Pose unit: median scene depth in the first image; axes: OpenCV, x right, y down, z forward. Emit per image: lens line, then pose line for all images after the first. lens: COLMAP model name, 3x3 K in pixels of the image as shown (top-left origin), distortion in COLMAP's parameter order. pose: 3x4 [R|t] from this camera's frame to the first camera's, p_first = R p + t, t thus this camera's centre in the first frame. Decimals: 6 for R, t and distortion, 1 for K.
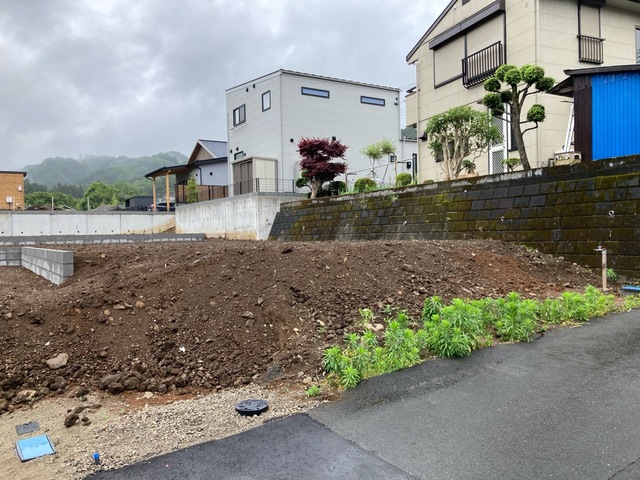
lens RADIAL K [[522.6, 0, 318.7], [0, 522.6, 240.9], [0, 0, 1]] dist [0.018964, 0.002490]
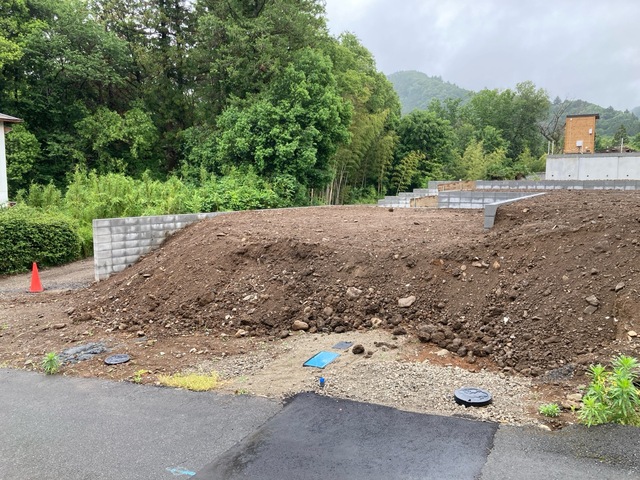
lens RADIAL K [[522.6, 0, 318.5], [0, 522.6, 240.2], [0, 0, 1]] dist [0.018964, 0.002490]
pose [[0.489738, 0.121093, -0.863420, 0.353834], [-0.023024, 0.991759, 0.126033, -0.043495], [0.871566, -0.041843, 0.488490, 0.240188]]
